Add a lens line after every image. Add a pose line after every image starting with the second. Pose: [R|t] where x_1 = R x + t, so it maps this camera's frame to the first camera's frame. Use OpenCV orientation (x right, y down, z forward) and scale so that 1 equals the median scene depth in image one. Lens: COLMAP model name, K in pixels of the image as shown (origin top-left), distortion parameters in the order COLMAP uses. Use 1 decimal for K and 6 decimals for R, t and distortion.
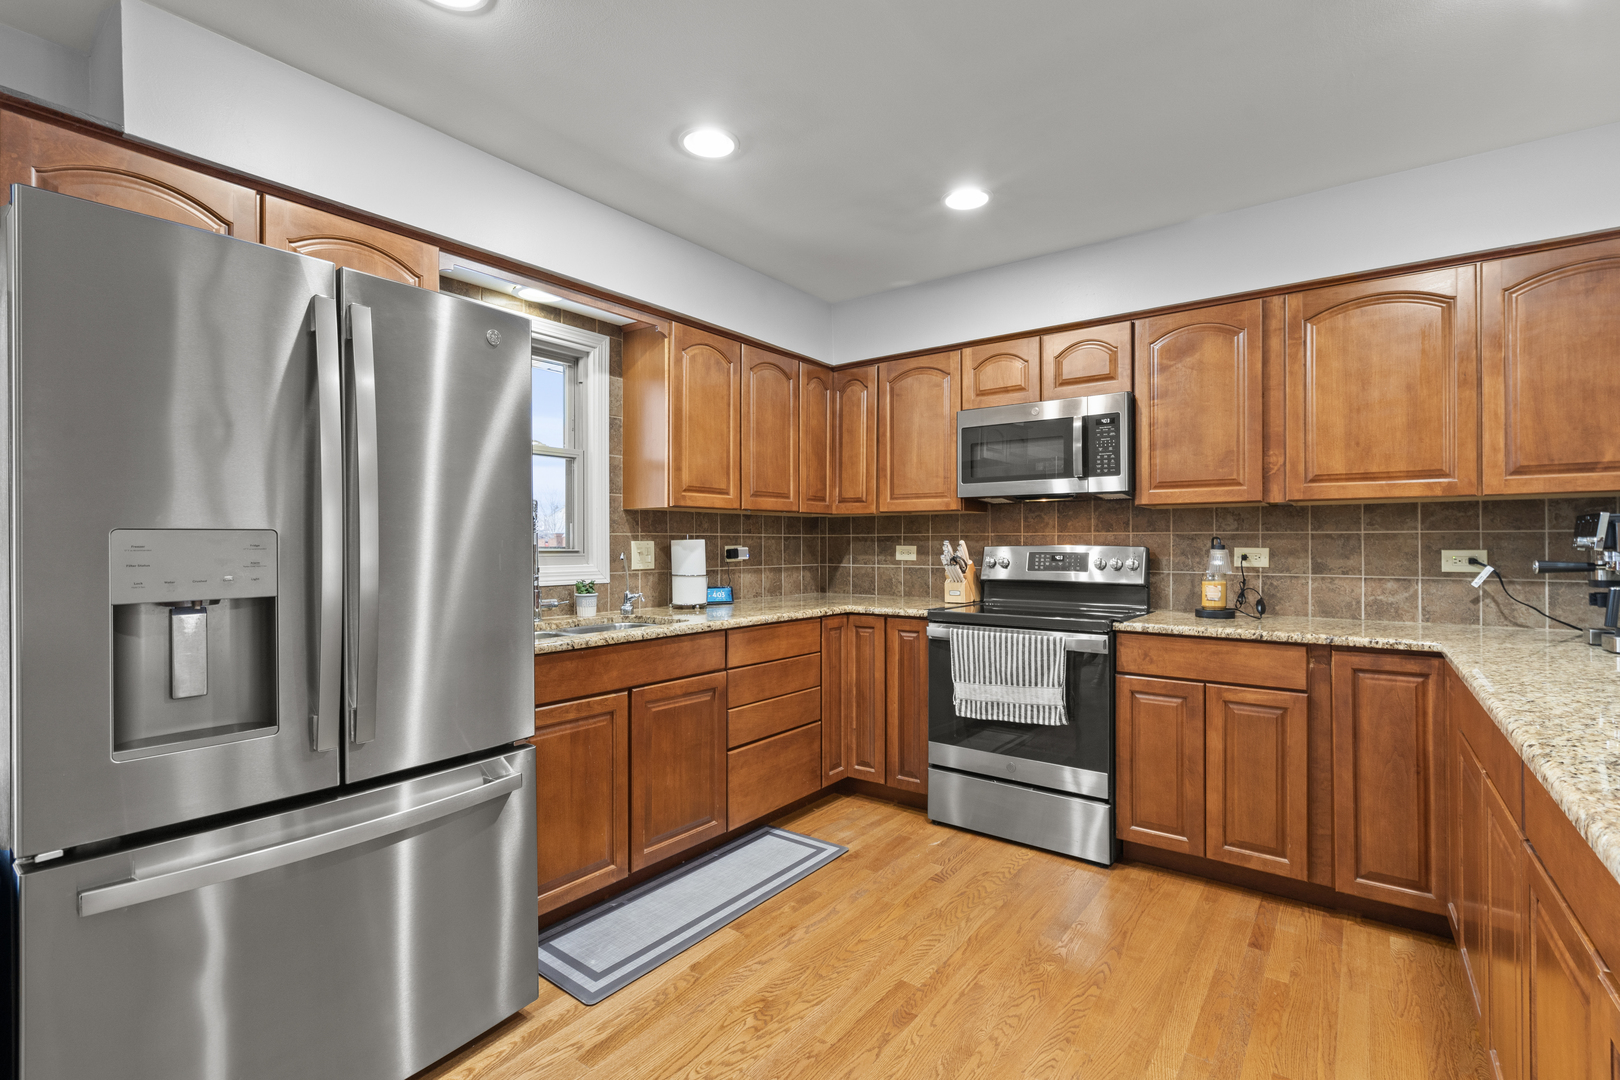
lens RADIAL K [[747.6, 0, 818.6], [0, 747.6, 536.2], [0, 0, 1]] dist [0.000585, -0.000299]
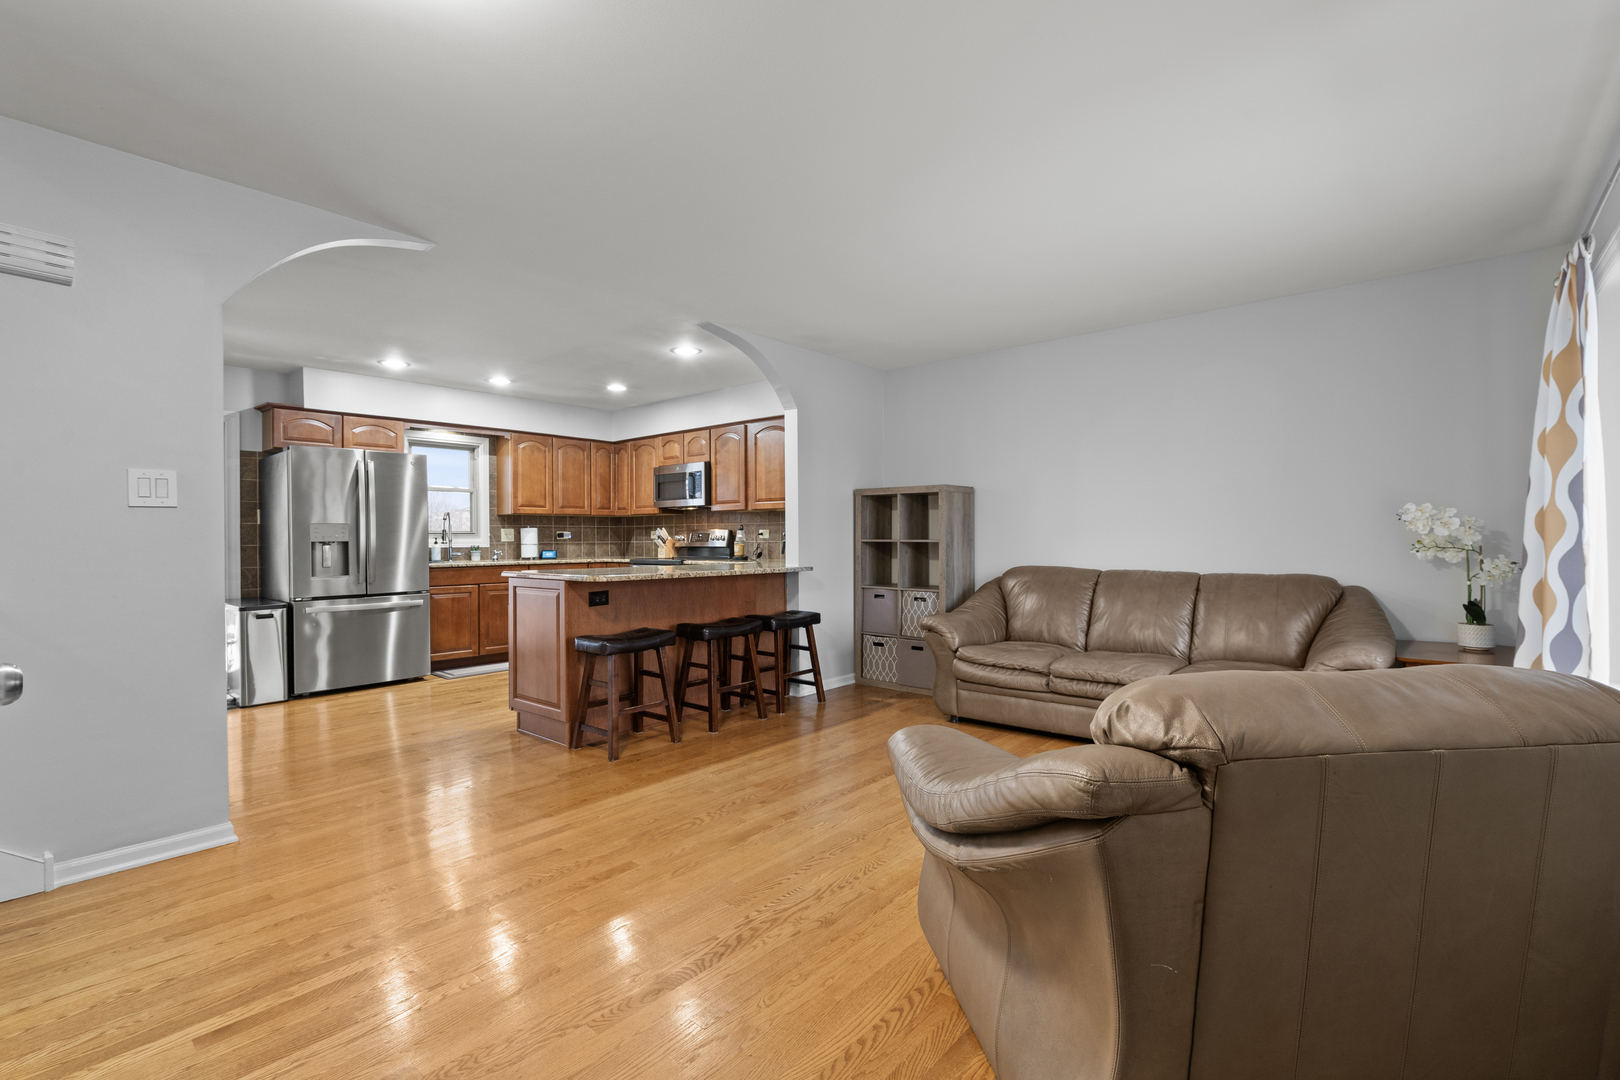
lens RADIAL K [[747.6, 0, 818.6], [0, 747.6, 536.2], [0, 0, 1]] dist [0.000585, -0.000299]
pose [[0.997660, -0.005670, -0.068131, 0.861690], [0.006036, 0.999968, 0.005157, 0.023158], [0.068099, -0.005556, 0.997663, -1.181440]]
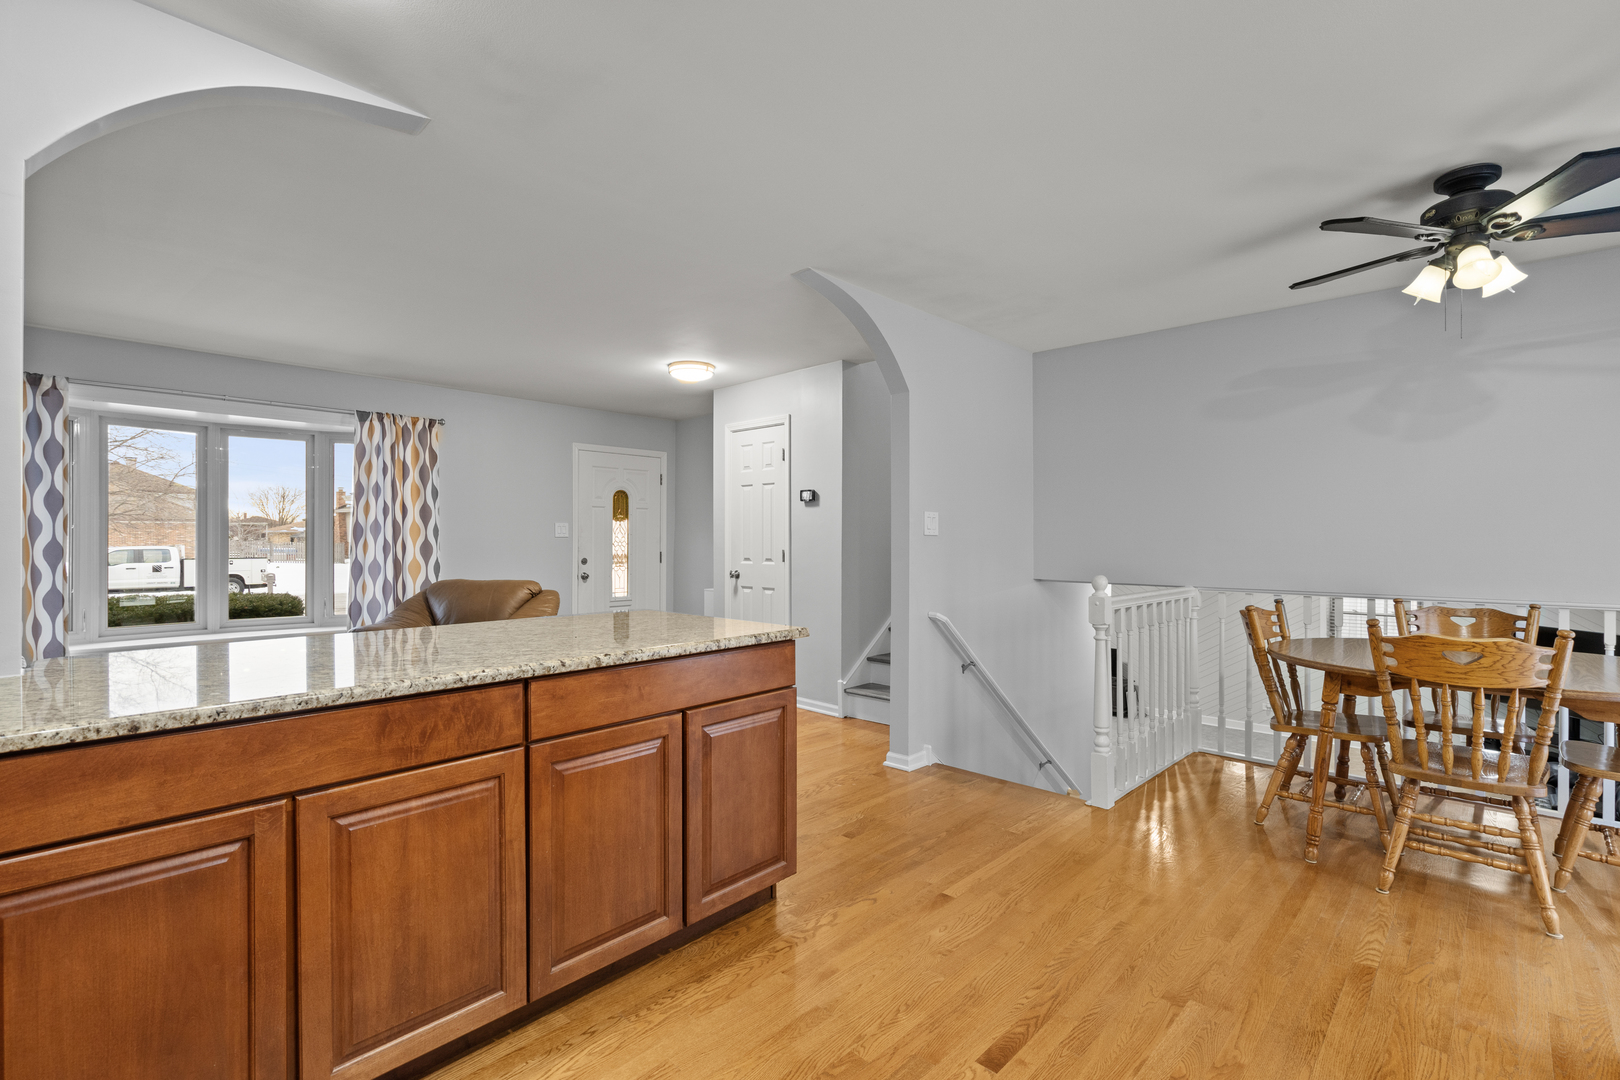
lens RADIAL K [[728.3, 0, 810.0], [0, 728.3, 540.0], [0, 0, 1]] dist [-0.000589, -0.000153]
pose [[-0.991562, -0.000036, 0.129631, 0.114632], [-0.000850, 0.999980, -0.006224, 0.005002], [-0.129629, -0.006281, -0.991543, 0.881464]]
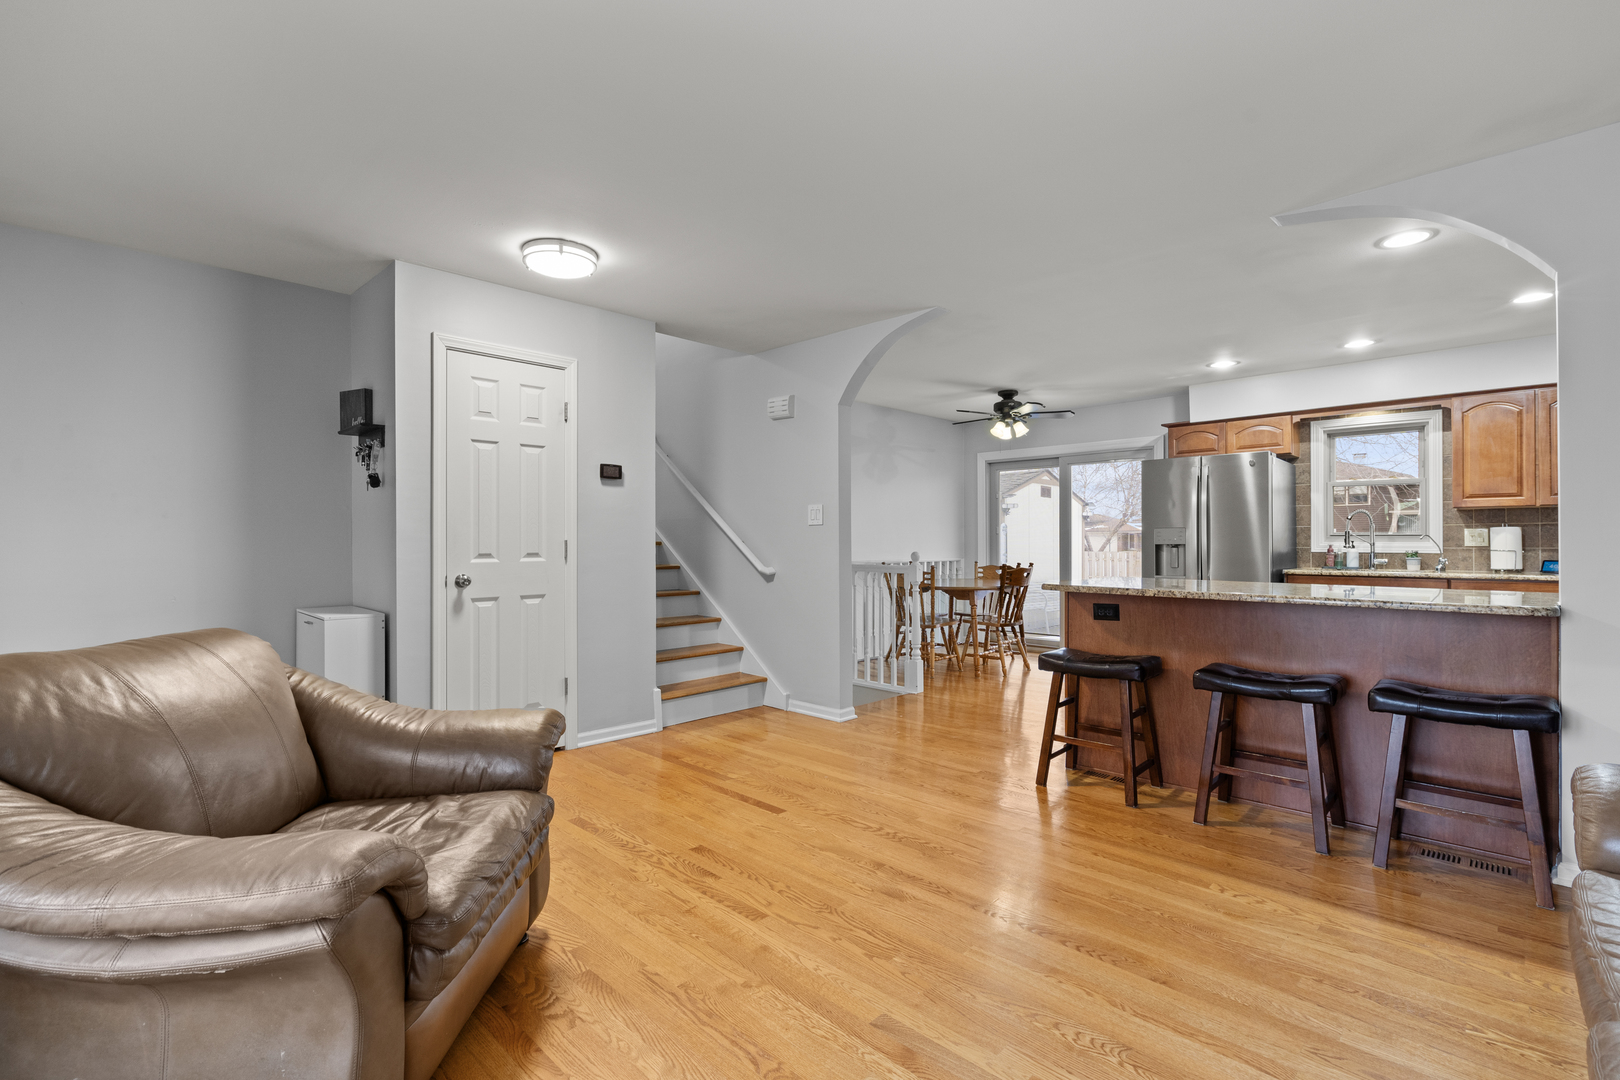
lens RADIAL K [[728.3, 0, 810.0], [0, 728.3, 540.0], [0, 0, 1]] dist [-0.000589, -0.000153]
pose [[-0.133921, -0.000528, -0.990992, 1.557671], [0.007543, 0.999970, -0.001552, 0.023111], [0.990963, -0.007683, -0.133914, -0.213373]]
